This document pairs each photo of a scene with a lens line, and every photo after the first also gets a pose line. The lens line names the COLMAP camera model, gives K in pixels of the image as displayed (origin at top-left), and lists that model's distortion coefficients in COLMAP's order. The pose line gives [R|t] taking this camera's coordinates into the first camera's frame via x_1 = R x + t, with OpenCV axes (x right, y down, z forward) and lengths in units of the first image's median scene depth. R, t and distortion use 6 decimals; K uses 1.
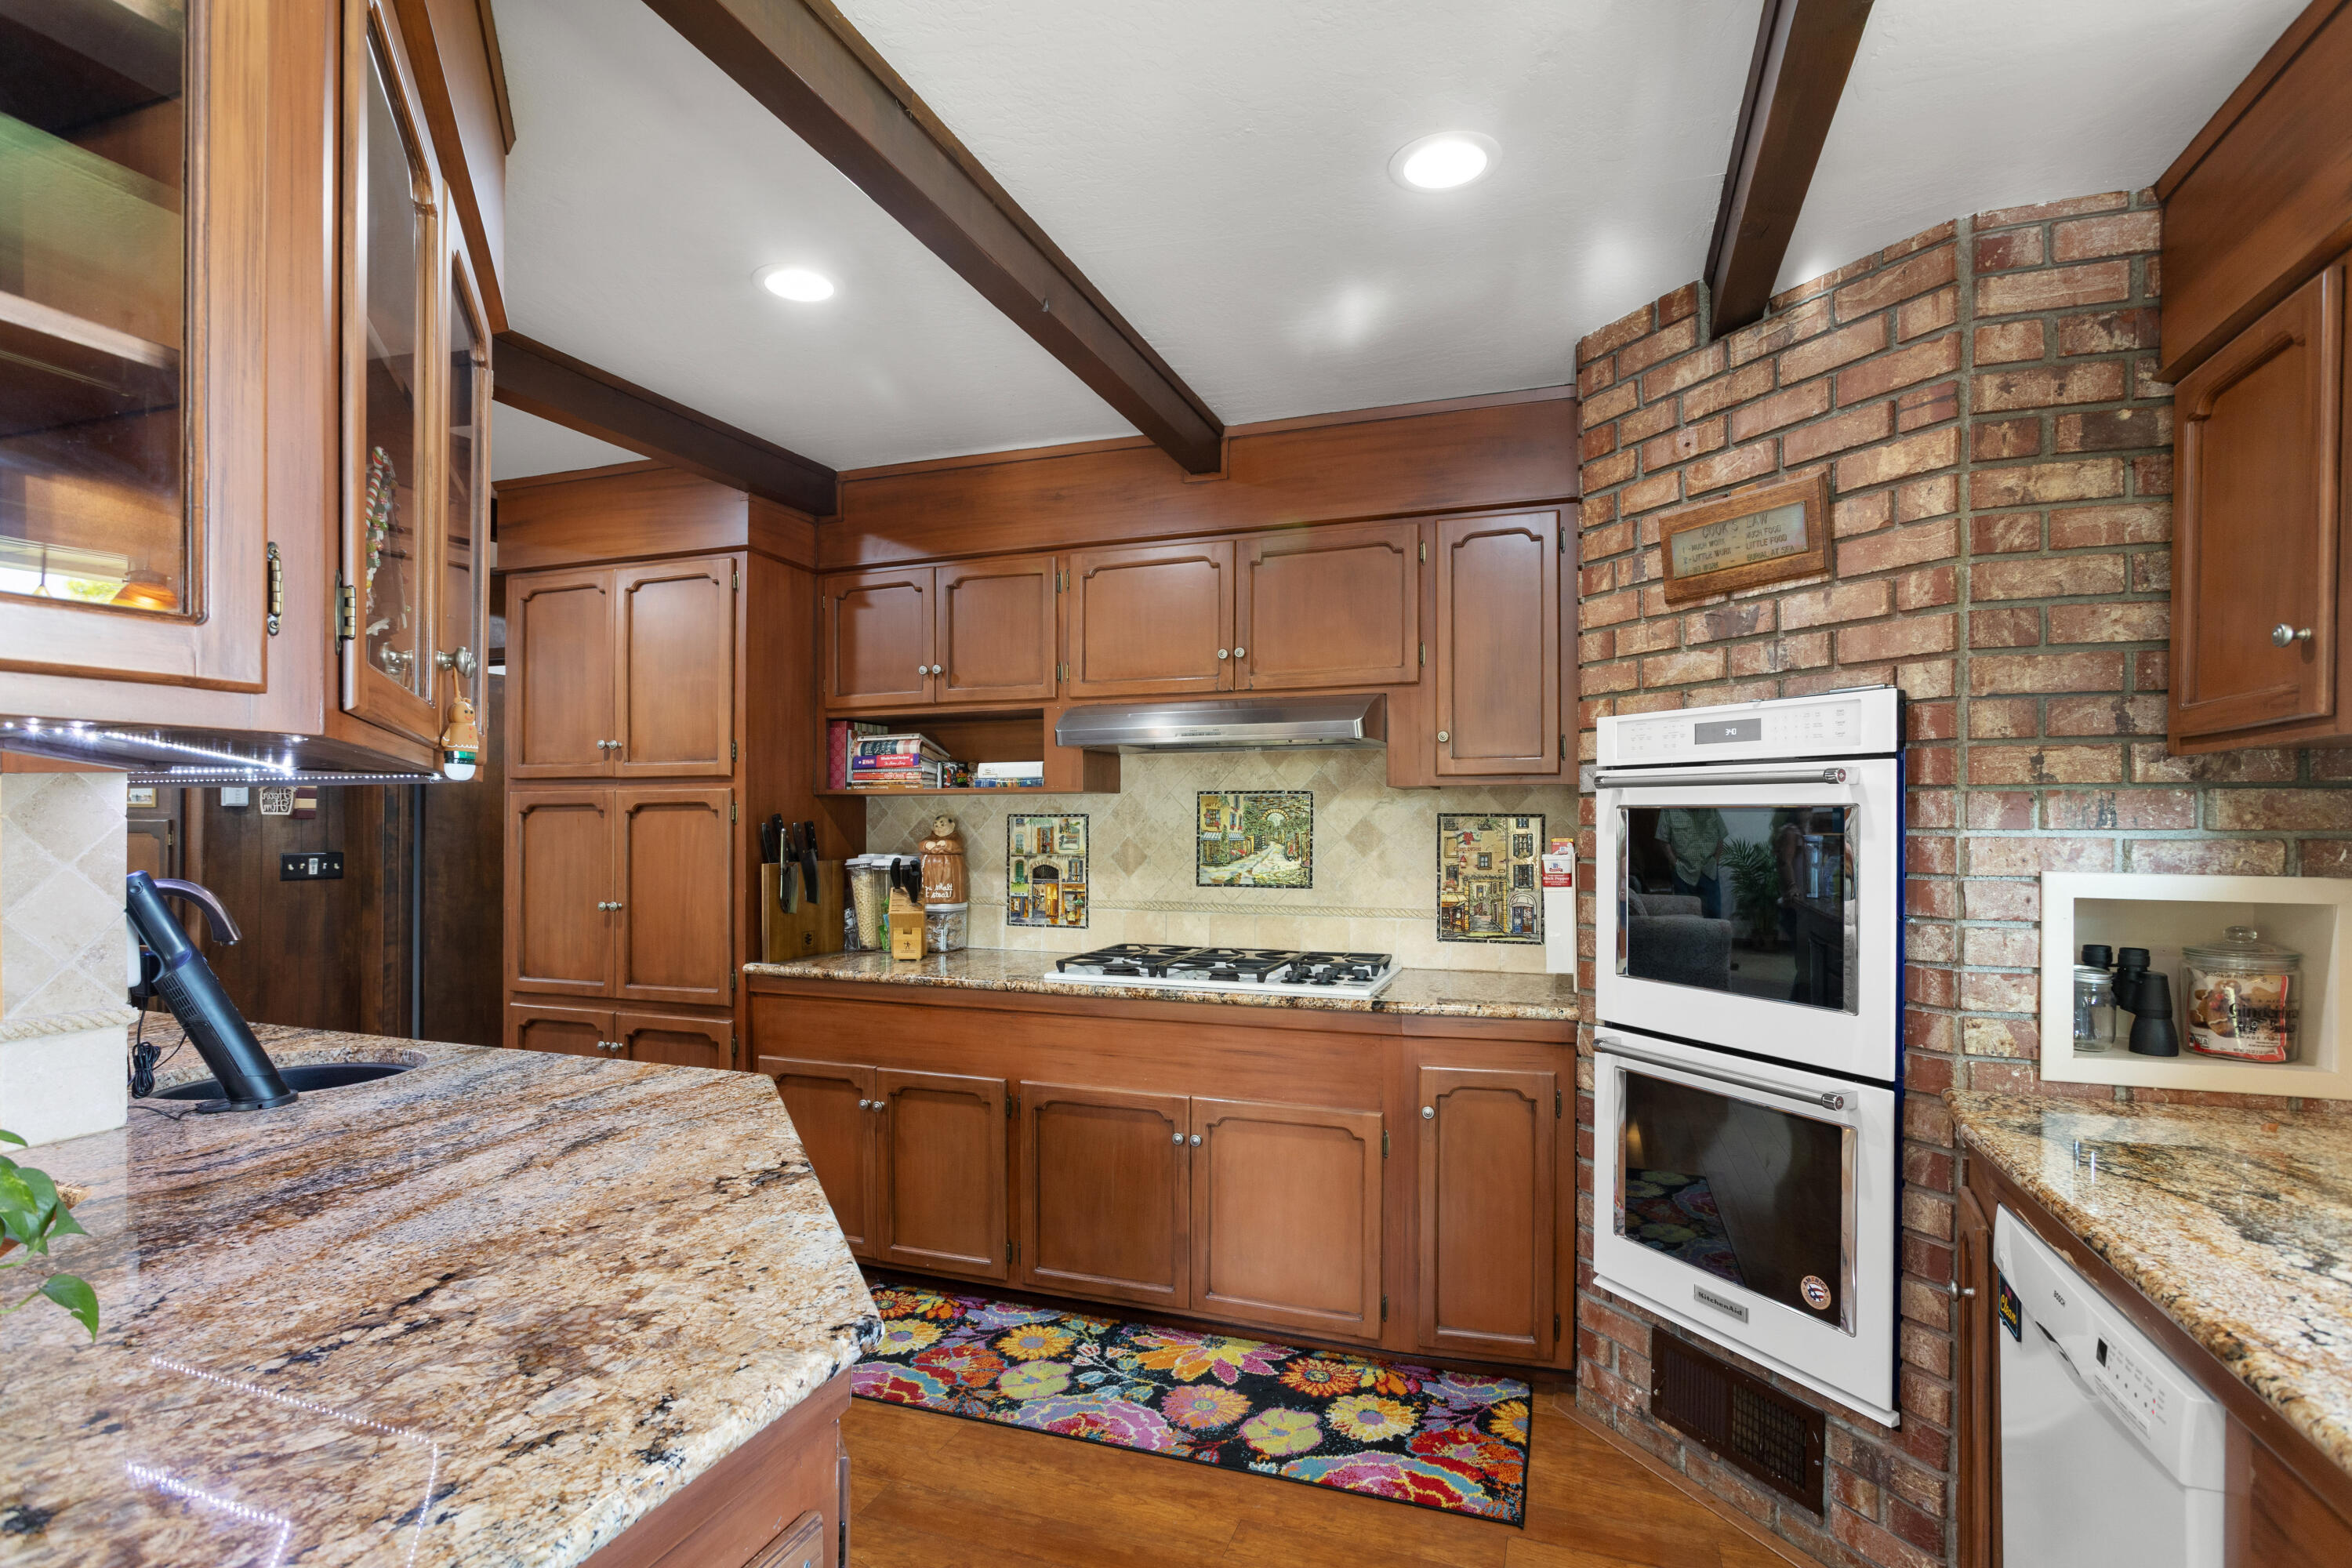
lens RADIAL K [[1139.2, 0, 1177.6], [0, 1139.2, 809.2], [0, 0, 1]] dist [-0.015401, 0.001182]
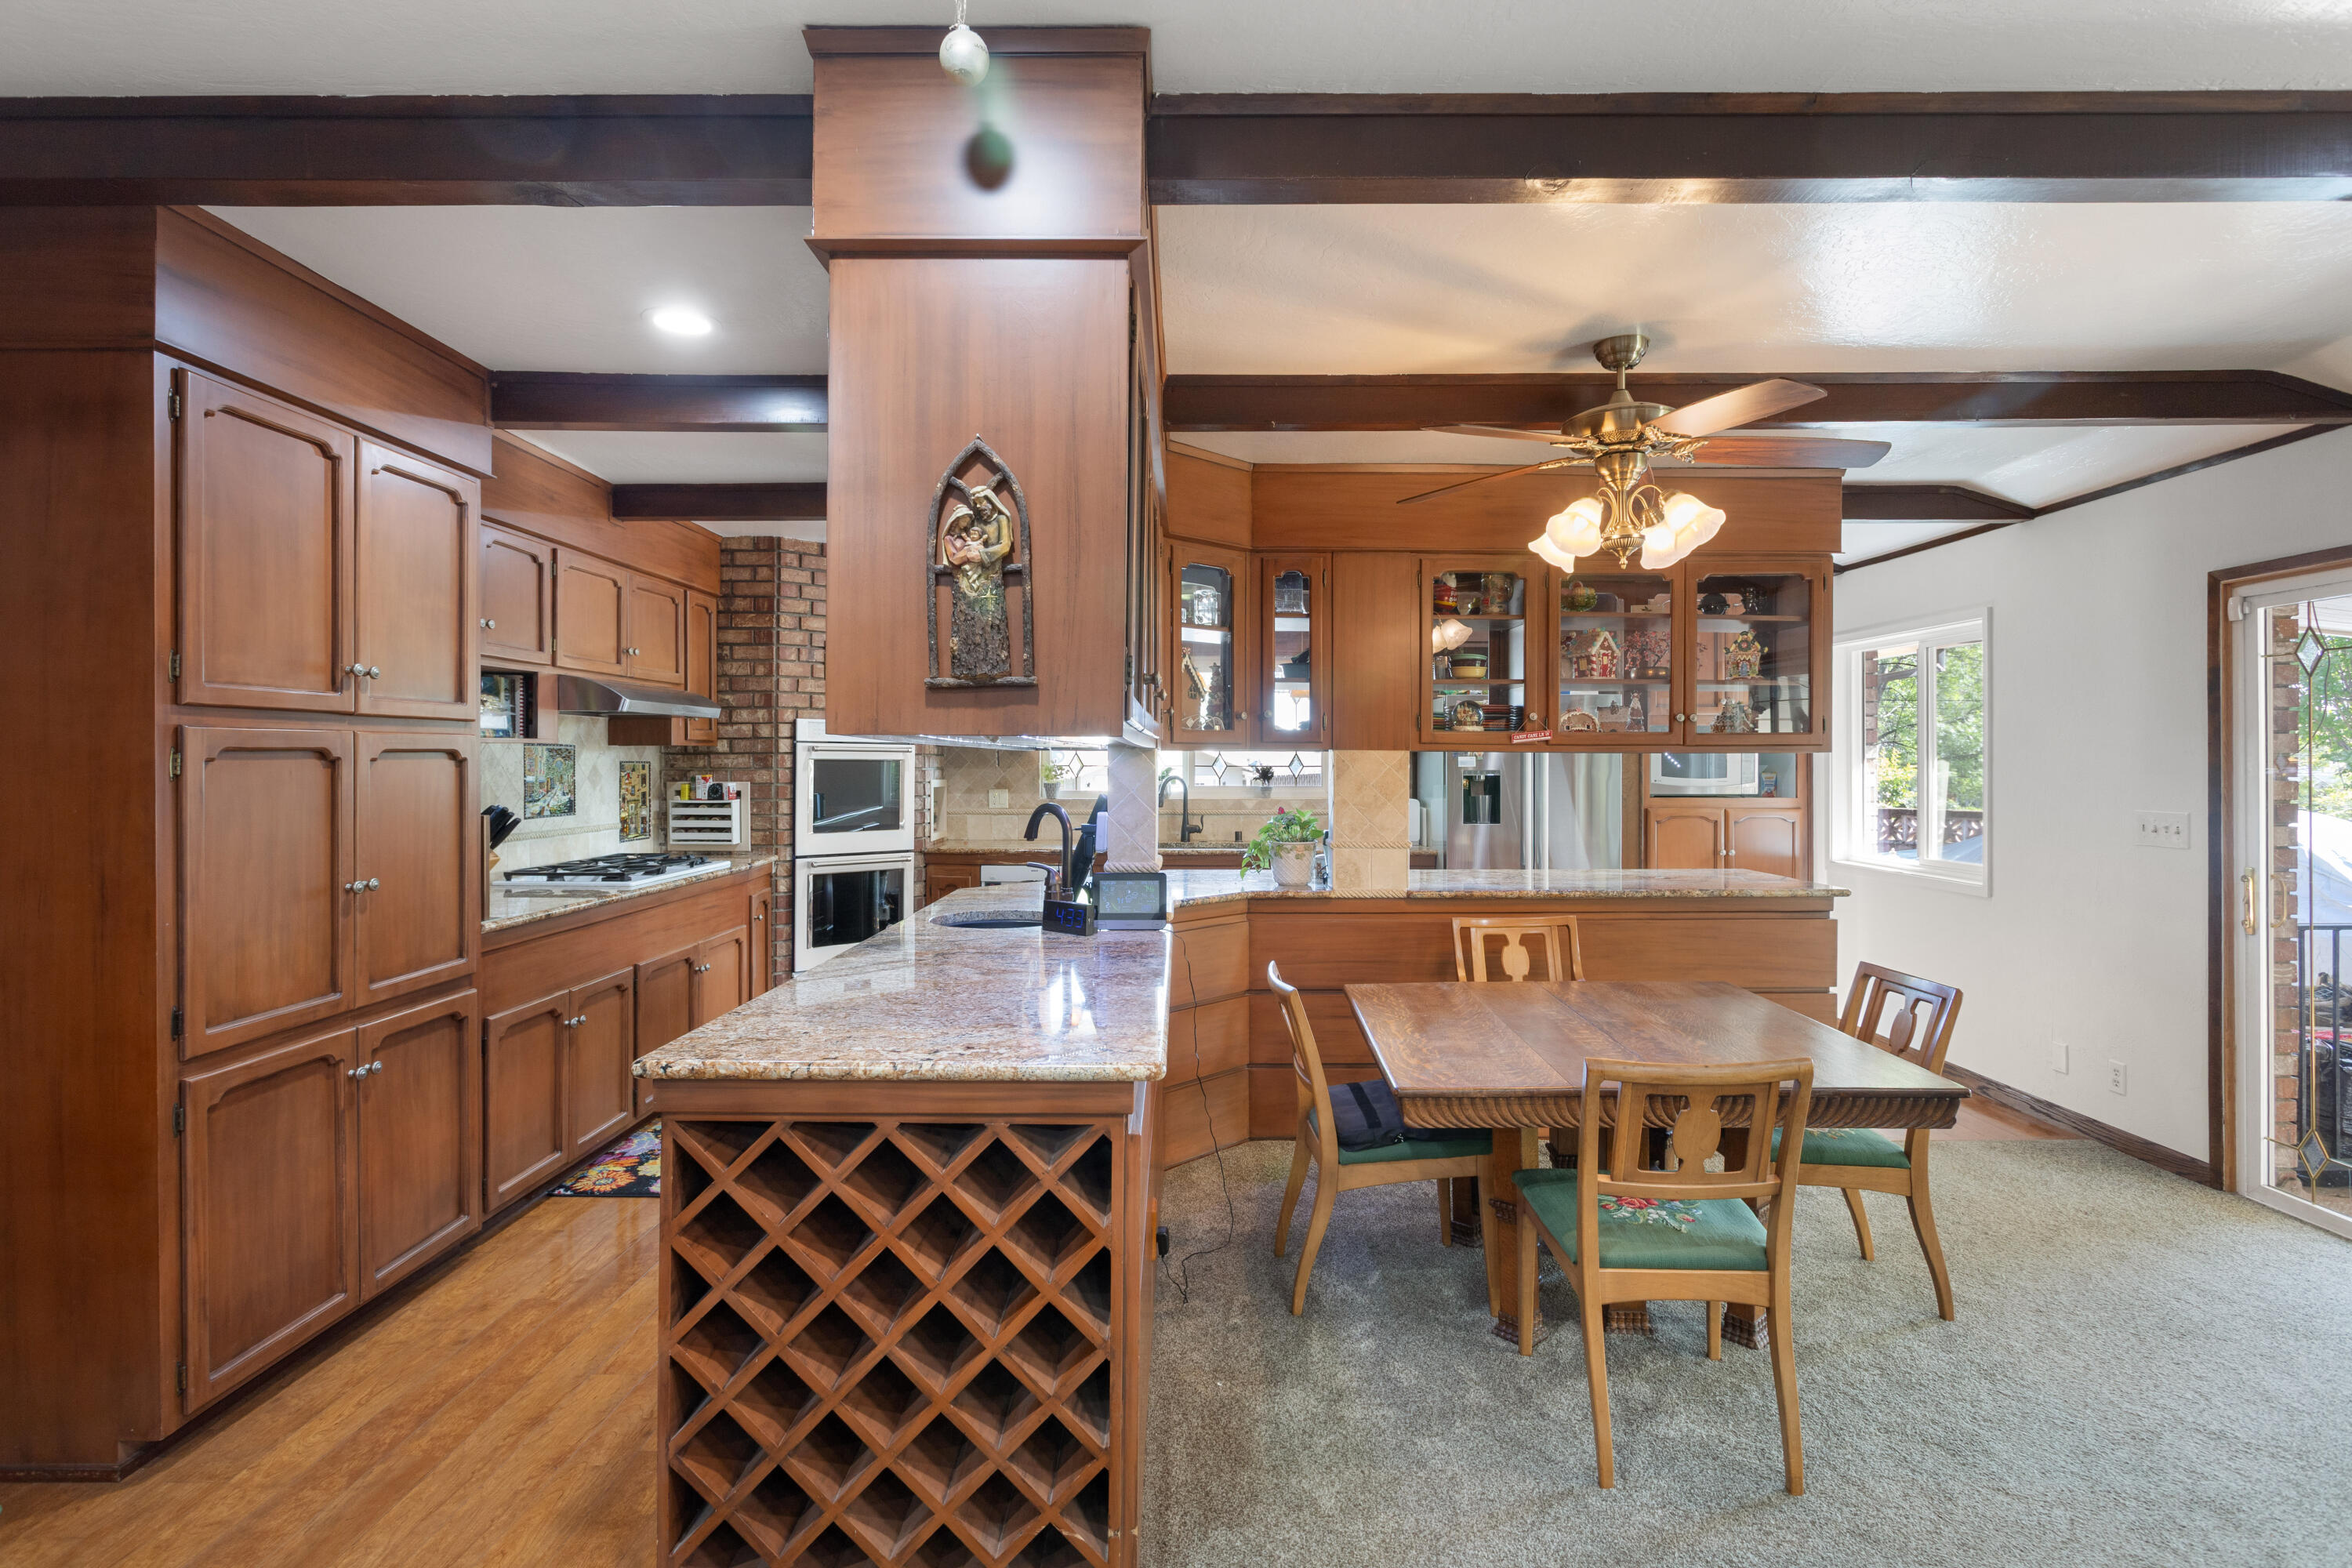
lens RADIAL K [[1139.2, 0, 1173.7], [0, 1139.2, 768.0], [0, 0, 1]] dist [-0.015401, 0.001182]
pose [[-0.342204, -0.005144, 0.939612, -1.531712], [-0.009181, 0.999956, 0.002131, 0.003306], [-0.939581, -0.007897, -0.342236, 0.840663]]
